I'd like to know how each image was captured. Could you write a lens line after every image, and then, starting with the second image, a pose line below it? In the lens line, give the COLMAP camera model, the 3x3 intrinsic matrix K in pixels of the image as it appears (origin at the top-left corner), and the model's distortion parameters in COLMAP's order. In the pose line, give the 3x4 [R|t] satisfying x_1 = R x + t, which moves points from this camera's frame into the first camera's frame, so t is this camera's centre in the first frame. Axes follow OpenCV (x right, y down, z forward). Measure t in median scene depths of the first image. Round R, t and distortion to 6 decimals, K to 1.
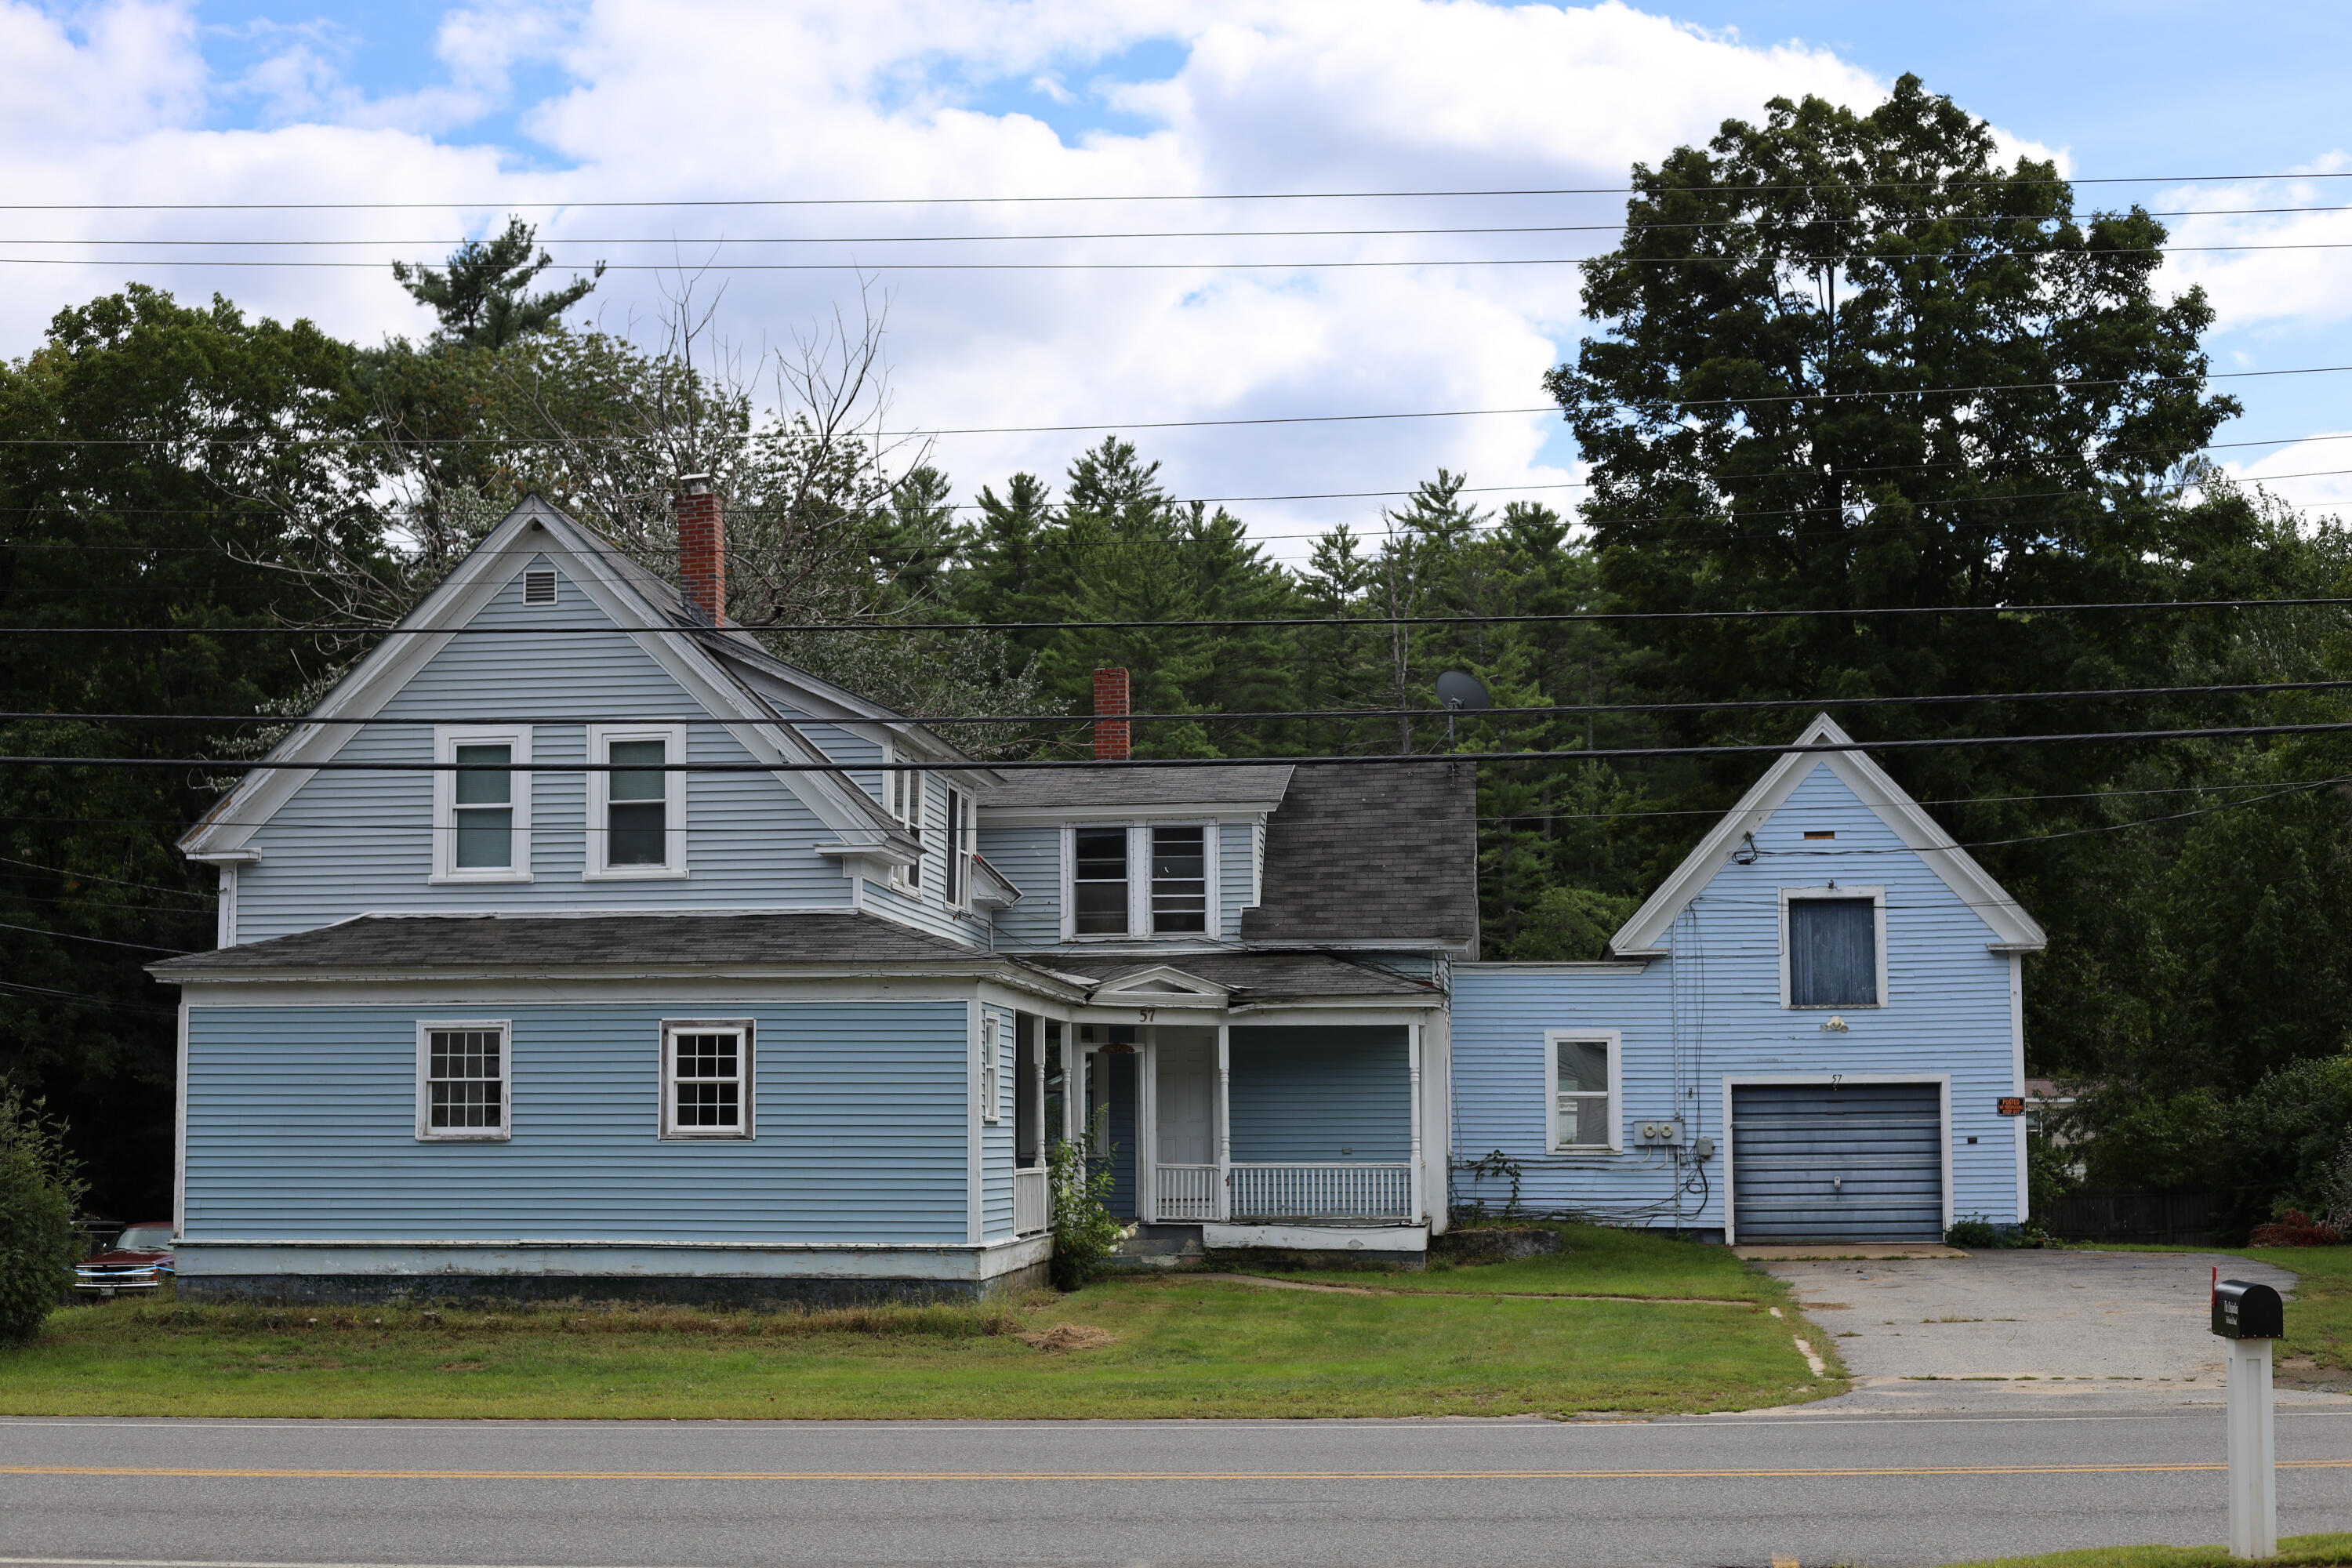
lens RADIAL K [[3425.6, 0, 1176.0], [0, 3425.6, 784.0], [0, 0, 1]] dist [-0.054329, -0.127431]
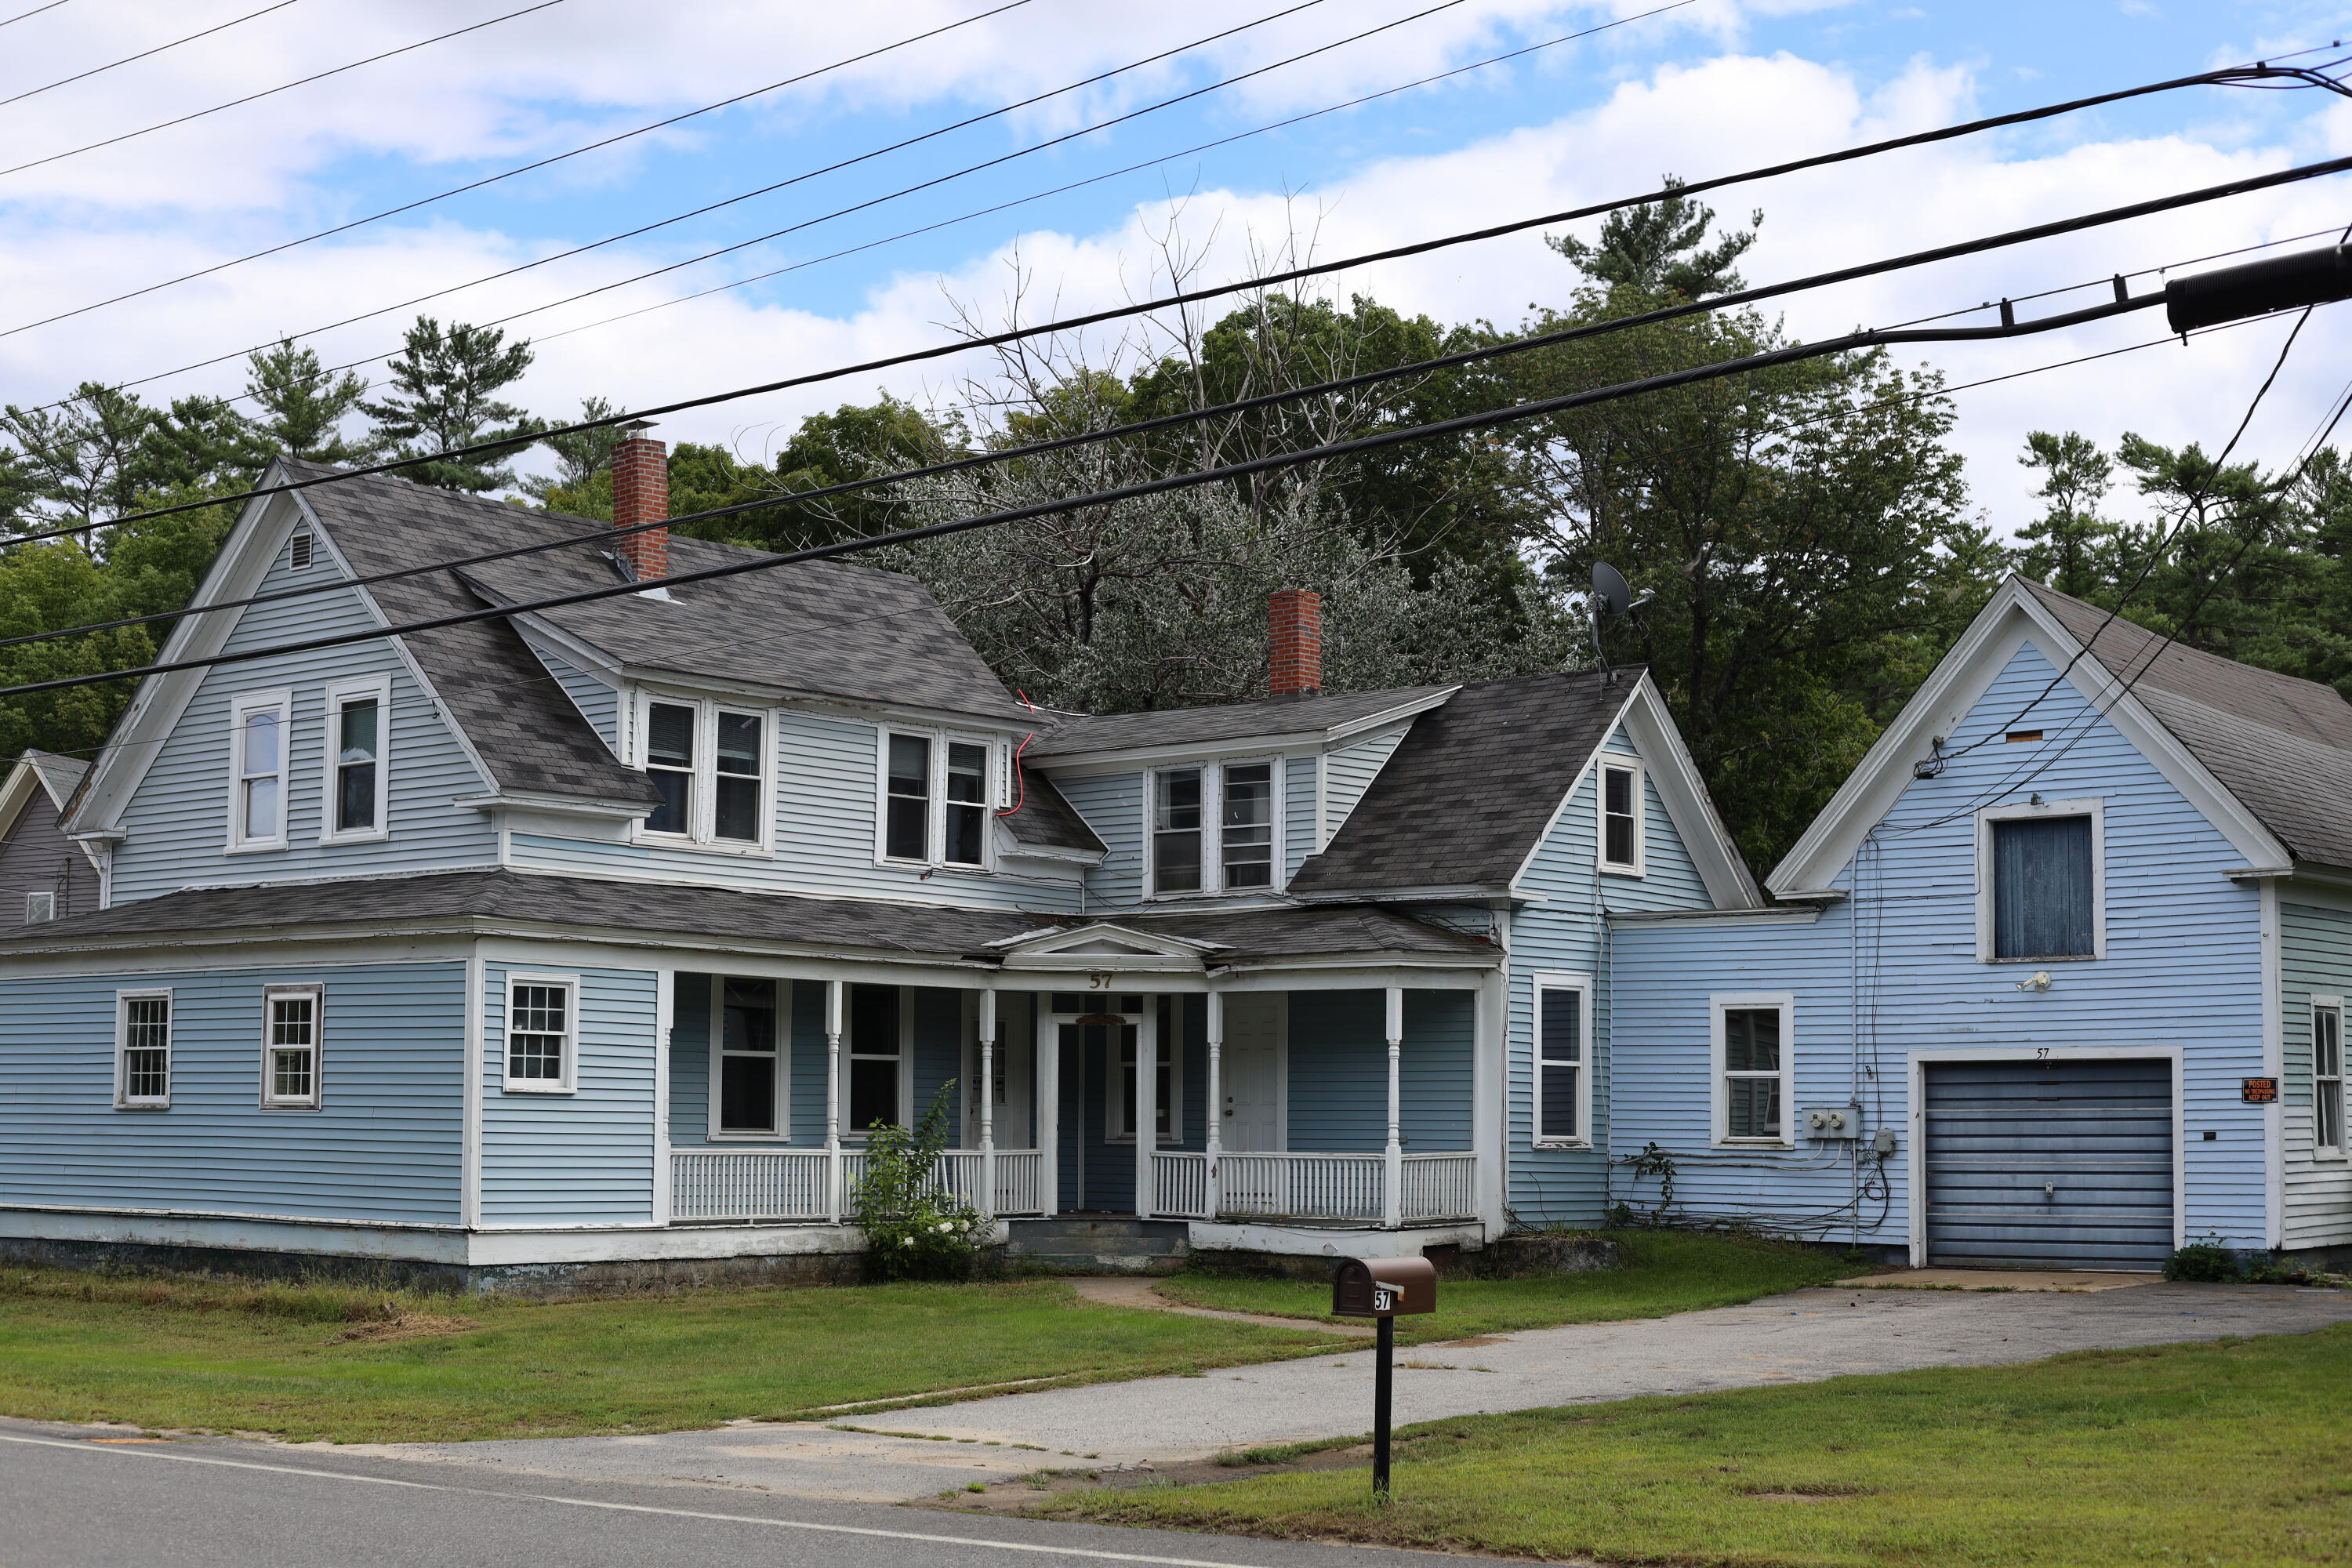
lens RADIAL K [[3425.6, 0, 1176.0], [0, 3425.6, 784.0], [0, 0, 1]] dist [-0.054329, -0.127431]
pose [[0.829753, -0.046738, -0.556170, 0.469107], [0.044945, 0.998847, -0.016885, 0.031042], [0.556318, -0.010986, 0.830897, 0.266574]]
